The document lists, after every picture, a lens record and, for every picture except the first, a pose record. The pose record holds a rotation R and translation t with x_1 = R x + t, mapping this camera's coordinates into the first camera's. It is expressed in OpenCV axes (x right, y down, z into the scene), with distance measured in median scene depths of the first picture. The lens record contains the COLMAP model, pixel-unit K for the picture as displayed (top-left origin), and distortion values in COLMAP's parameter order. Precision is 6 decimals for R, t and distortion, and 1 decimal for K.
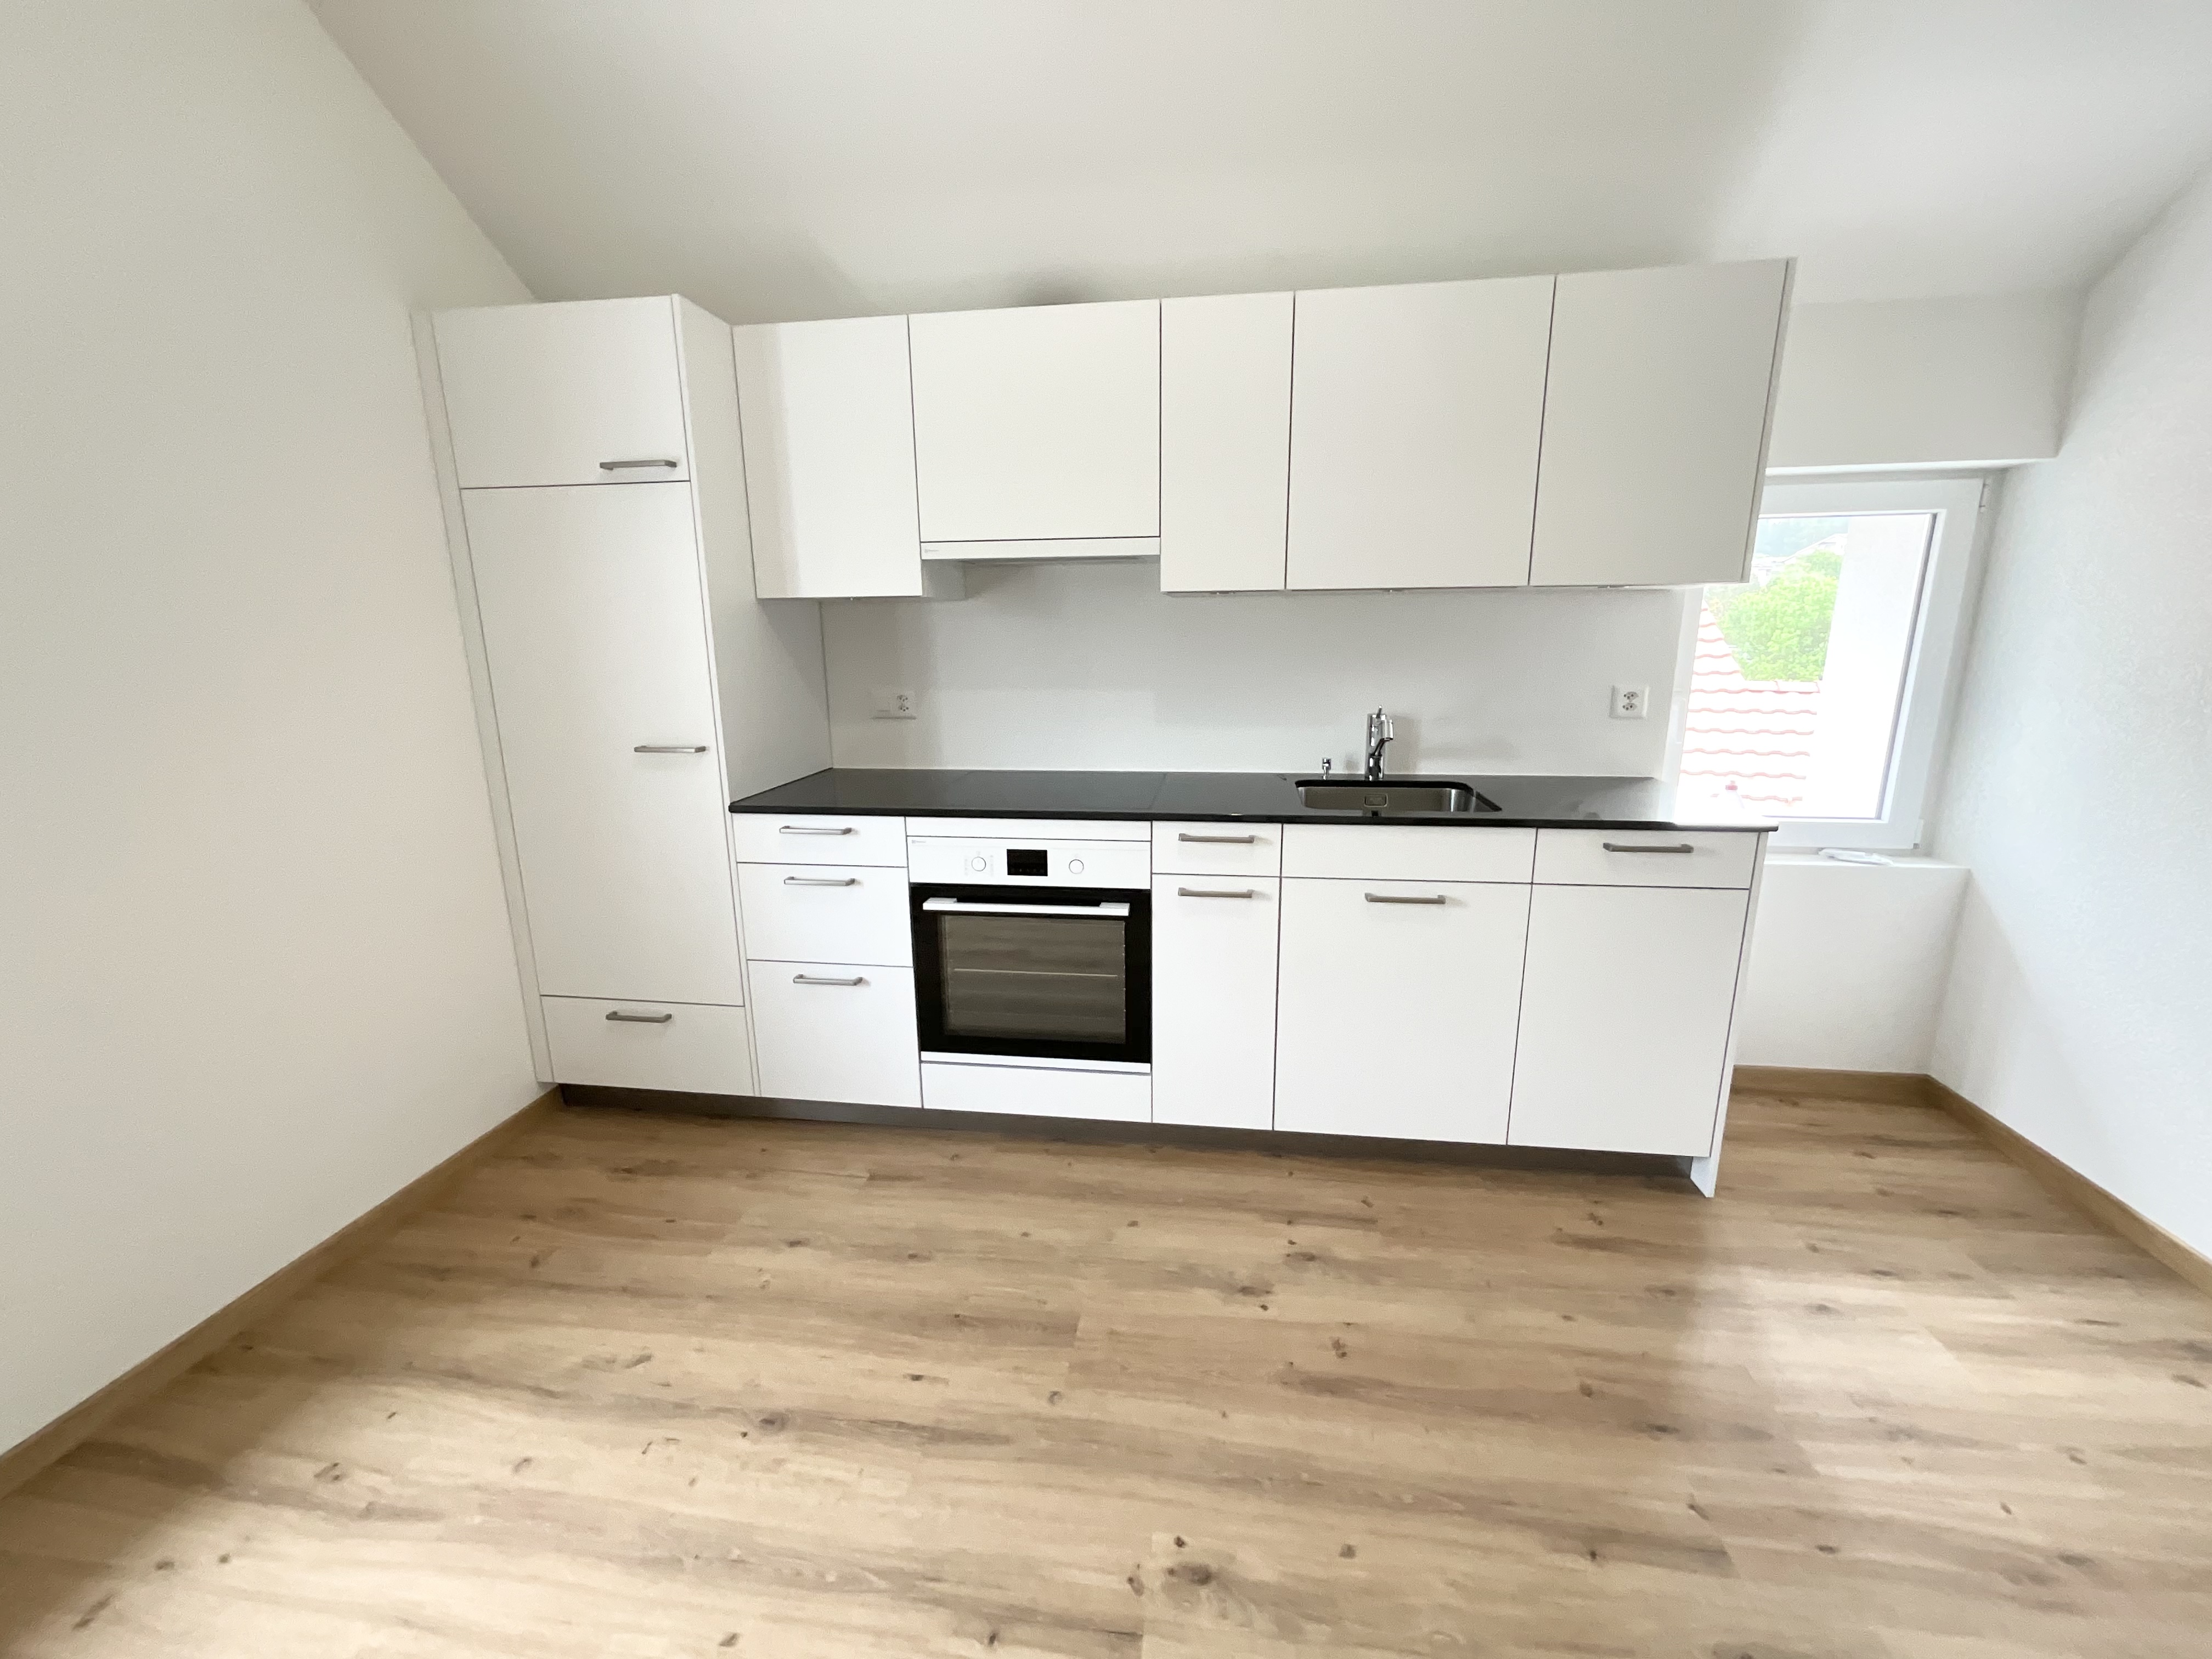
lens RADIAL K [[894.4, 0, 1106.0], [0, 894.4, 829.5], [0, 0, 1]] dist [-0.002379, 0.000455]
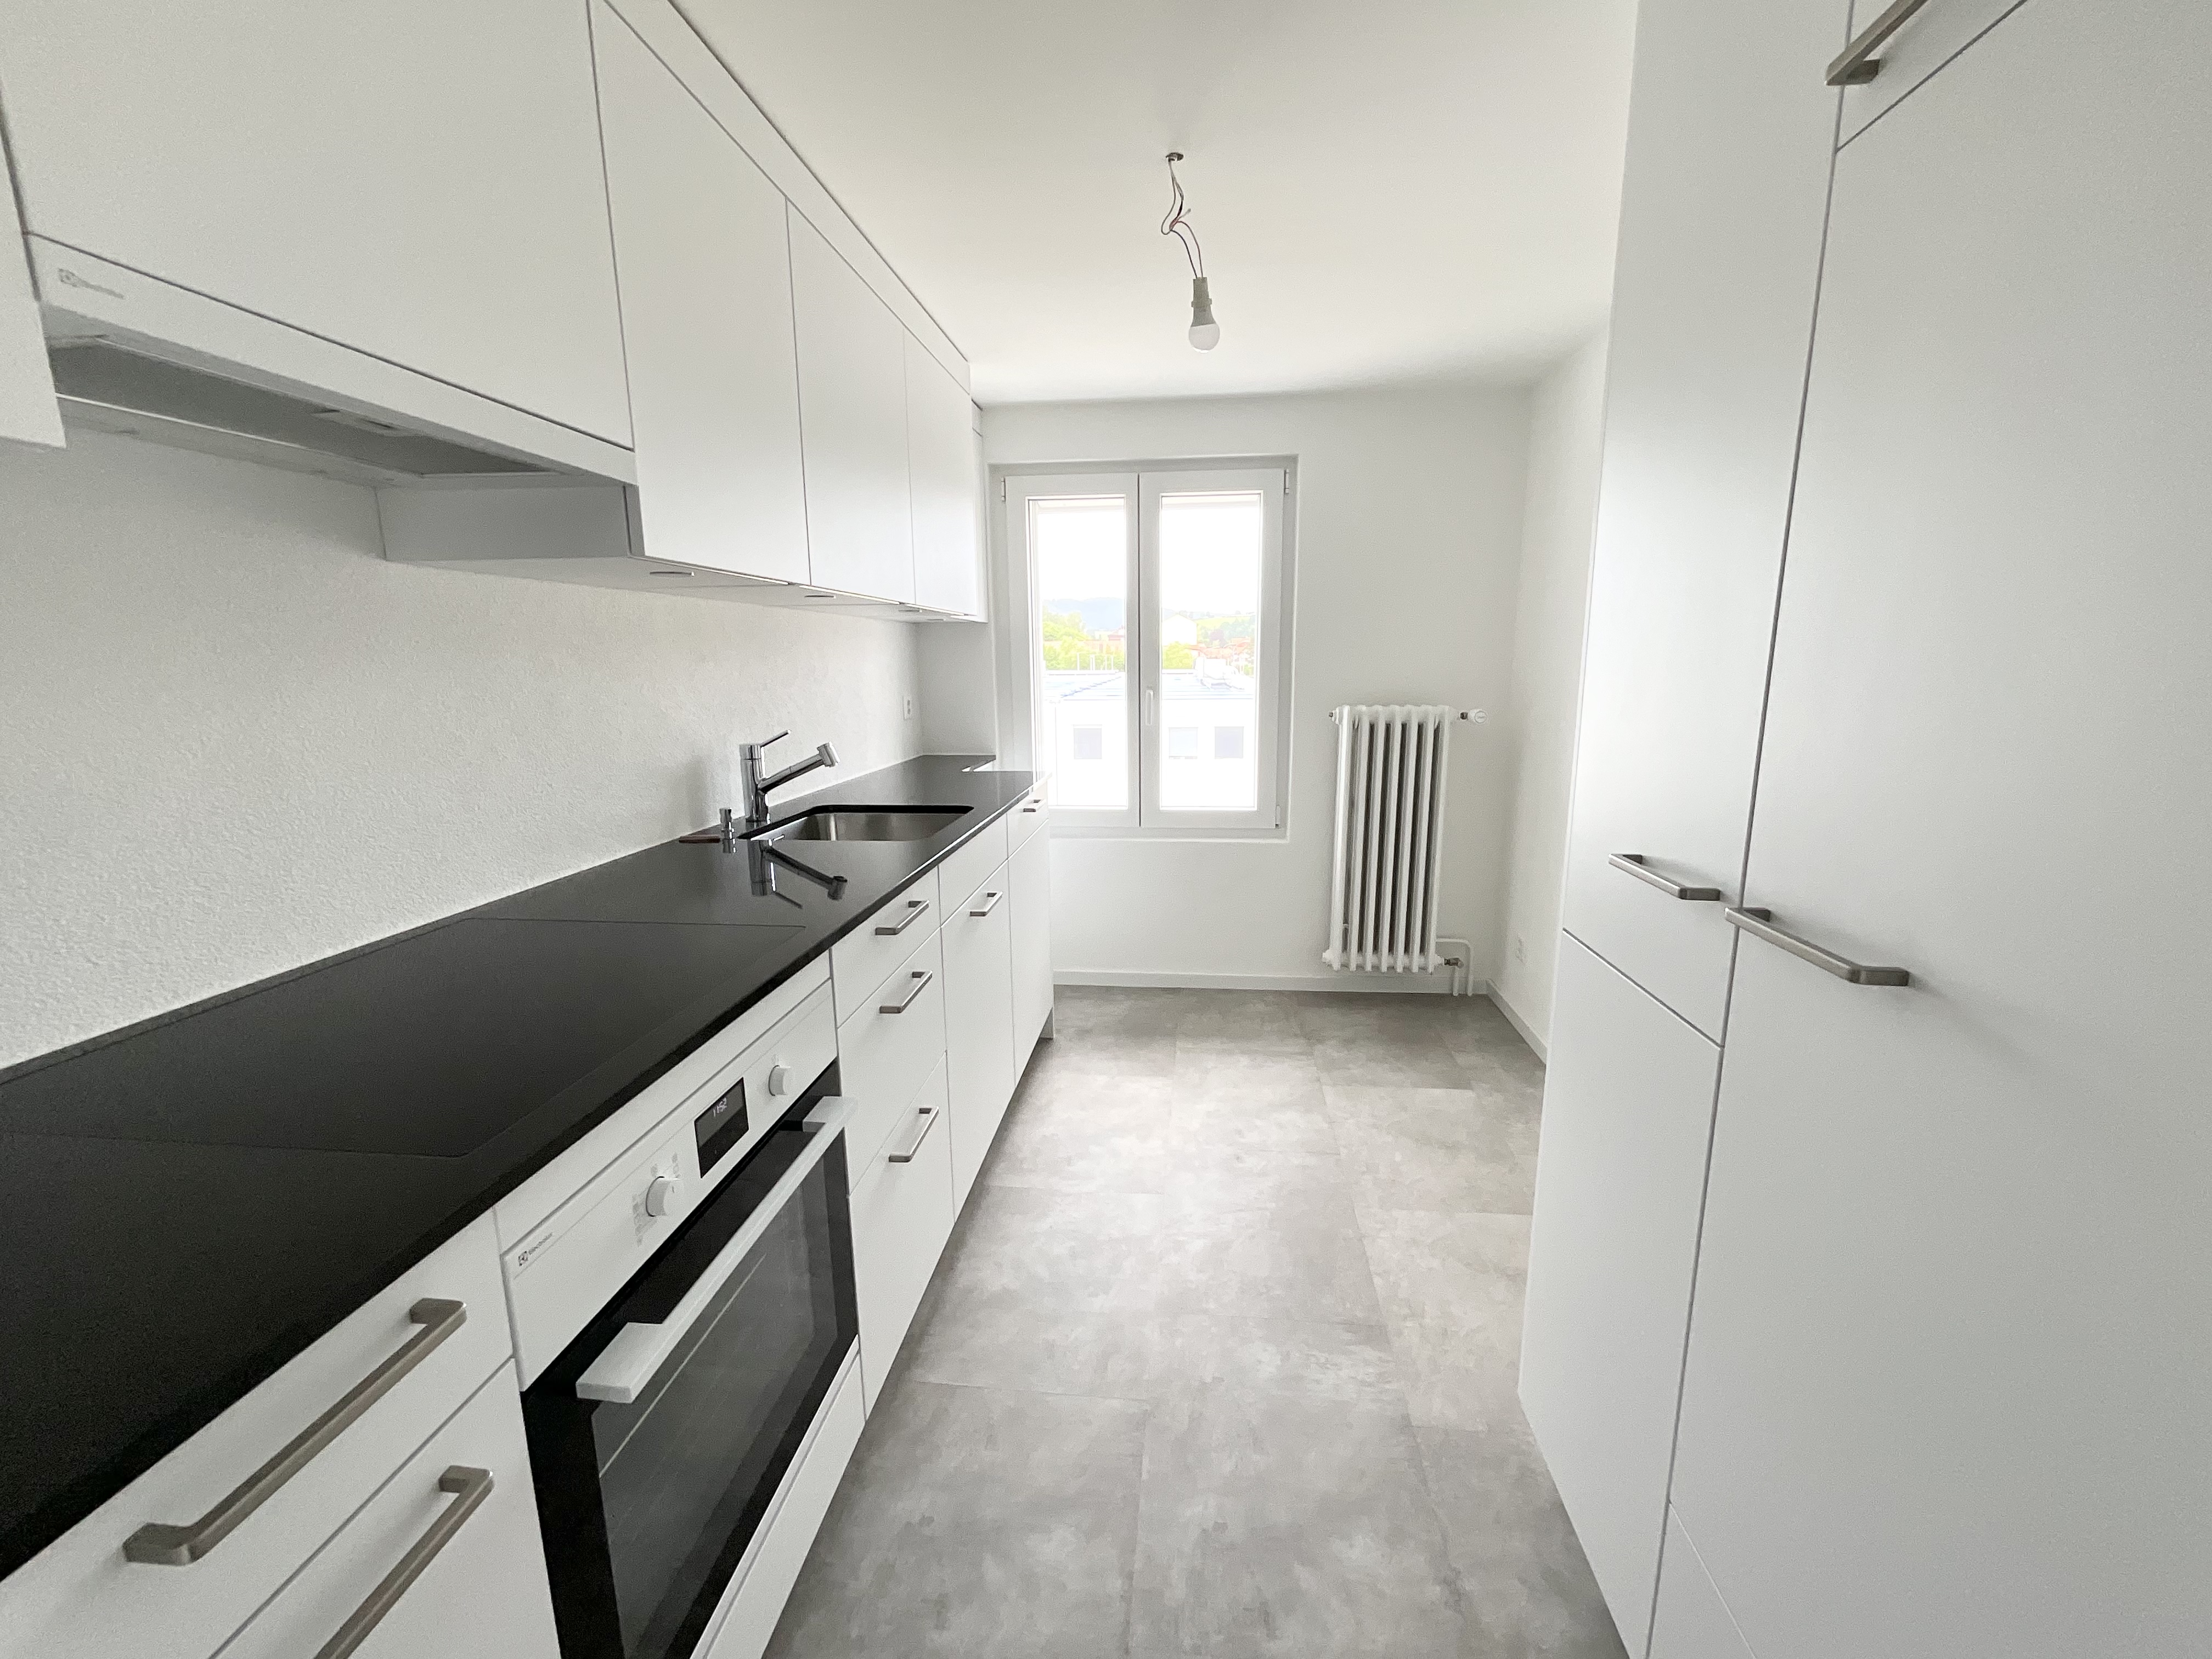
lens RADIAL K [[893.1, 0, 1106.0], [0, 893.1, 829.5], [0, 0, 1]] dist [-0.009855, 0.009312]
pose [[-0.021666, -0.175698, 0.984206, -0.511979], [0.229087, 0.957372, 0.175951, -0.142365], [-0.973165, 0.229281, 0.019507, 0.769640]]
